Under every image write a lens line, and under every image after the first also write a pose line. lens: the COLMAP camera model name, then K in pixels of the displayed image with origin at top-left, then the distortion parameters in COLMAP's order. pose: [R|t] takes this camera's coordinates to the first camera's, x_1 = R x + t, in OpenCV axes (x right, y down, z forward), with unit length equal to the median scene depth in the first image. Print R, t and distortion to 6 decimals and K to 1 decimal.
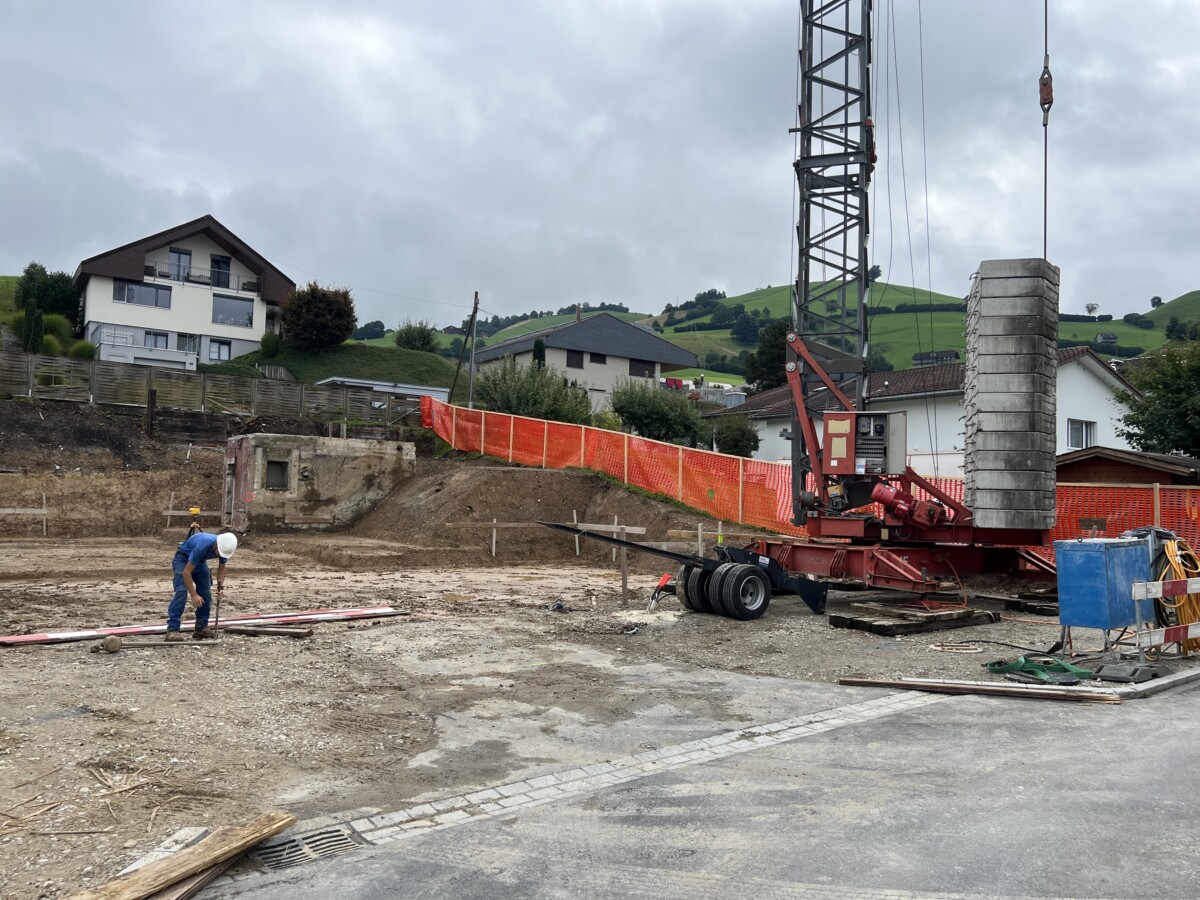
lens RADIAL K [[892.8, 0, 600.0], [0, 892.8, 450.0], [0, 0, 1]] dist [0.042416, -0.004047]
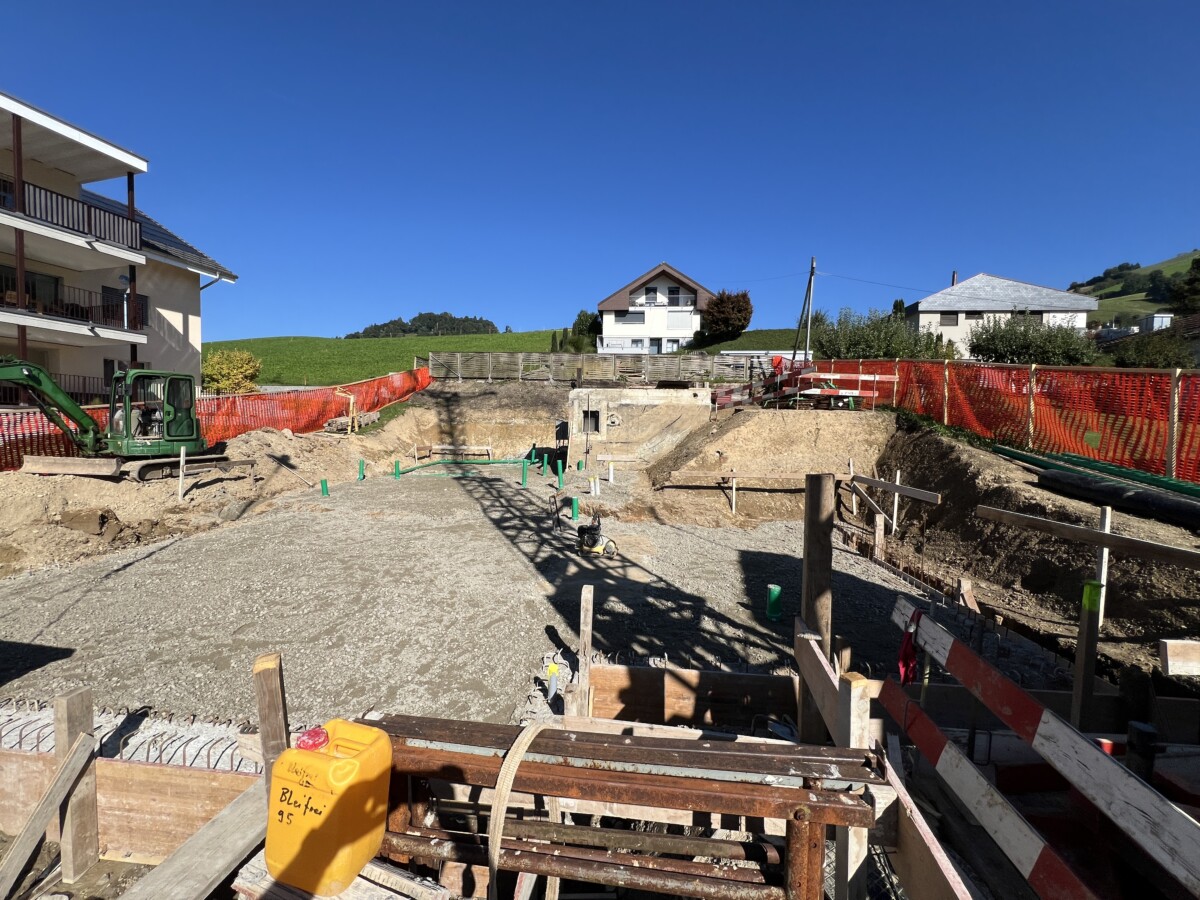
lens RADIAL K [[477.0, 0, 595.5], [0, 477.0, 447.8], [0, 0, 1]] dist [-0.000489, -0.000466]
pose [[0.760270, 0.013619, -0.649464, 0.034650], [0.039454, 0.996967, 0.067090, 0.009755], [0.648407, -0.076631, 0.757427, 0.249654]]
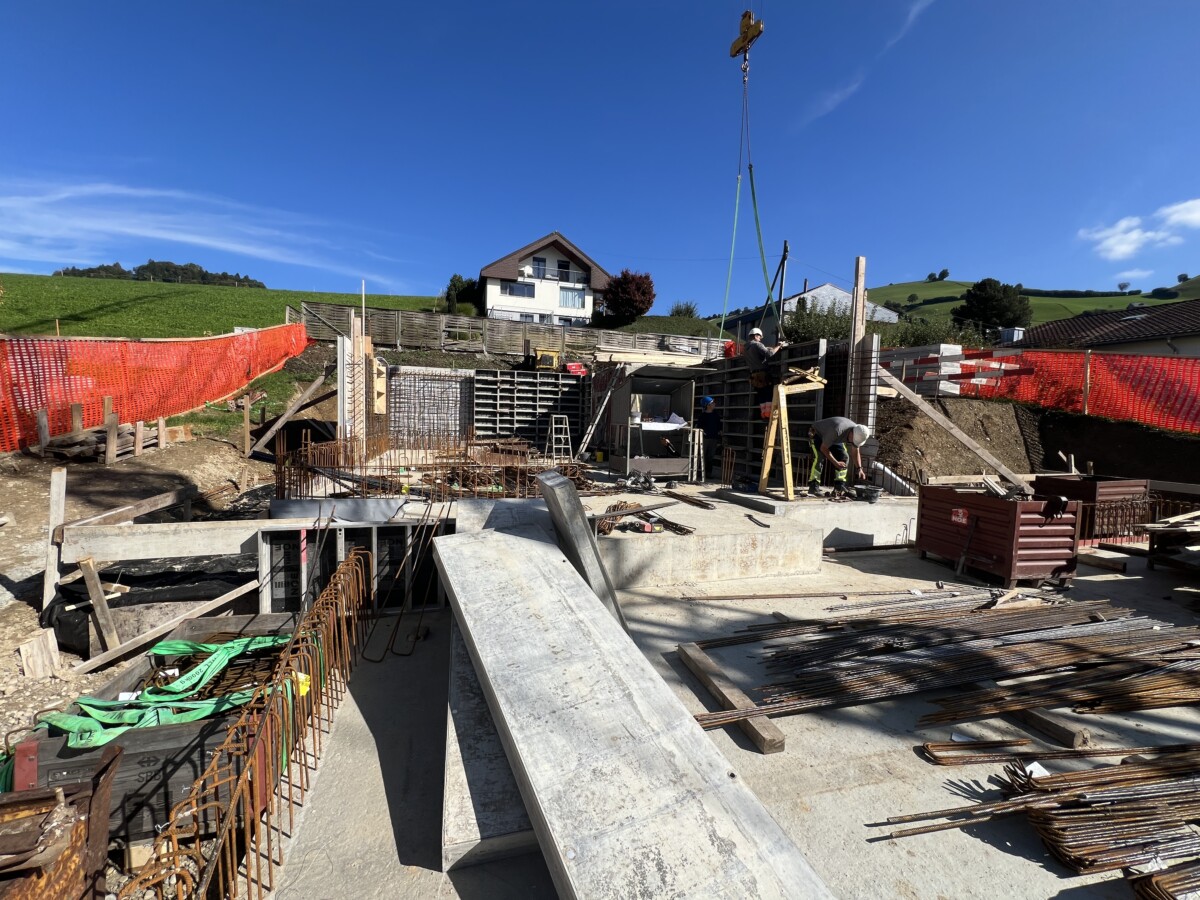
lens RADIAL K [[477.0, 0, 595.5], [0, 477.0, 447.8], [0, 0, 1]] dist [-0.000489, -0.000466]
pose [[0.951115, 0.018608, -0.308275, -0.127812], [0.015794, 0.993946, 0.108725, 0.007288], [0.308432, -0.108279, 0.945064, 0.249819]]
